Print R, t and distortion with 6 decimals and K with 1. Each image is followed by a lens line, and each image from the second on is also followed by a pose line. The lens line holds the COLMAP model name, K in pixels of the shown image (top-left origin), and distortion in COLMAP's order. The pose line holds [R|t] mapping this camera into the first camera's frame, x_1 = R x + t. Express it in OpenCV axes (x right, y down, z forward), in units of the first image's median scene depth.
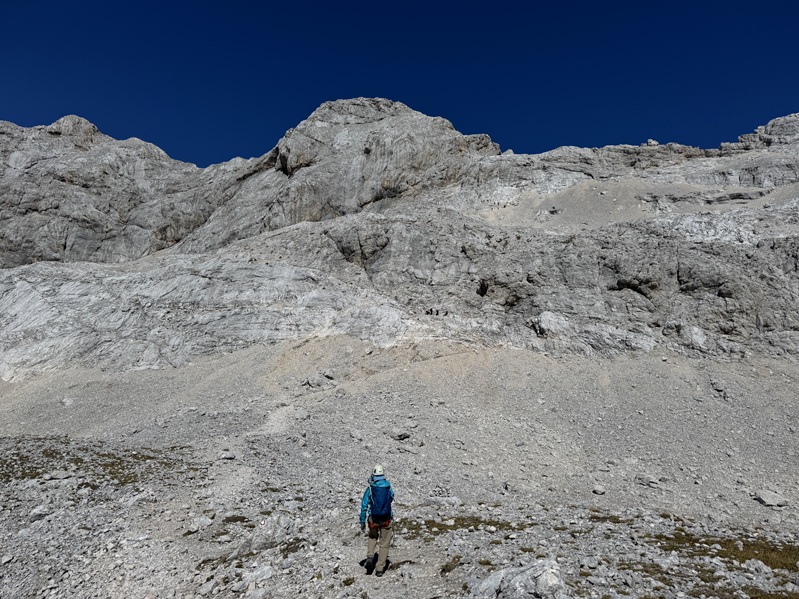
lens RADIAL K [[558.2, 0, 401.4], [0, 558.2, 299.3], [0, 0, 1]] dist [0.070992, -0.076916]
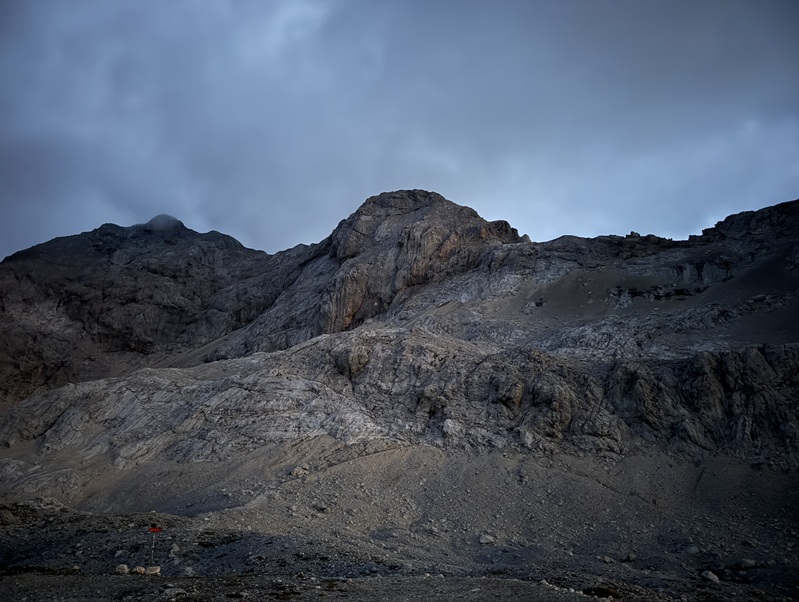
lens RADIAL K [[558.5, 0, 399.5], [0, 558.5, 301.0], [0, 0, 1]] dist [0.151935, -0.252143]
pose [[0.990068, -0.051542, -0.130802, 0.090738], [0.039741, 0.995032, -0.091279, -0.043647], [0.134857, 0.085174, 0.987198, -0.150938]]
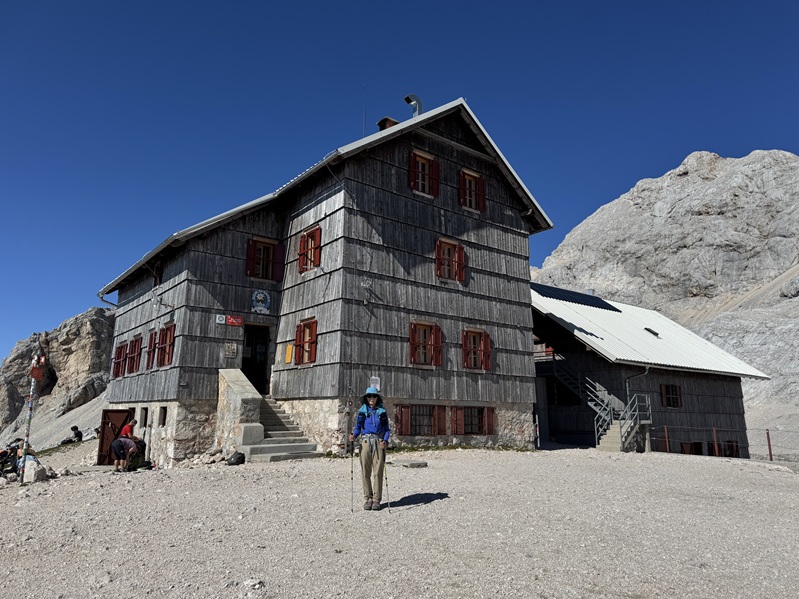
lens RADIAL K [[558.2, 0, 401.4], [0, 558.2, 299.3], [0, 0, 1]] dist [0.070992, -0.076916]
pose [[0.490488, -0.172219, -0.854261, 0.083988], [0.167875, 0.980590, -0.101299, -0.049804], [0.855126, -0.093723, 0.509879, -0.182435]]
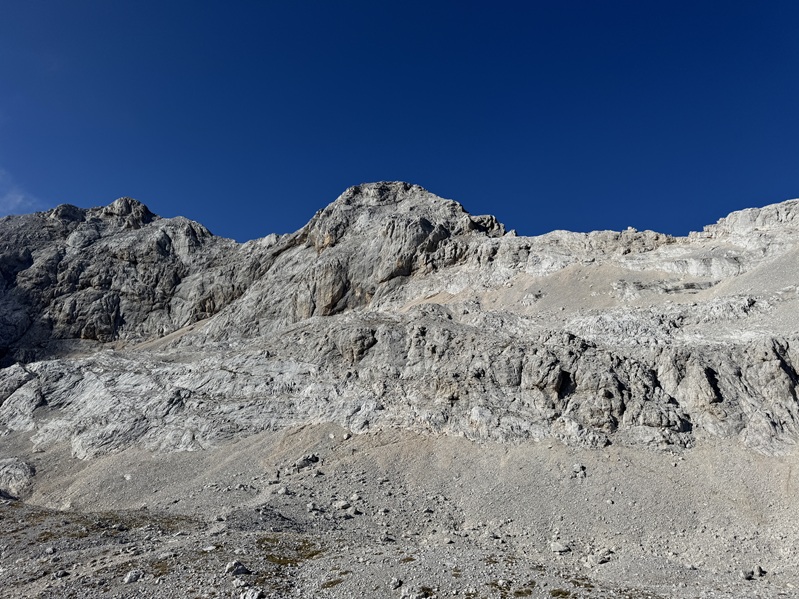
lens RADIAL K [[556.7, 0, 405.4], [0, 556.7, 297.5], [0, 0, 1]] dist [0.116835, -0.166233]
pose [[0.998387, -0.015224, -0.054688, 0.043619], [0.009633, 0.994832, -0.101079, -0.027244], [0.055944, 0.100389, 0.993374, -0.096907]]
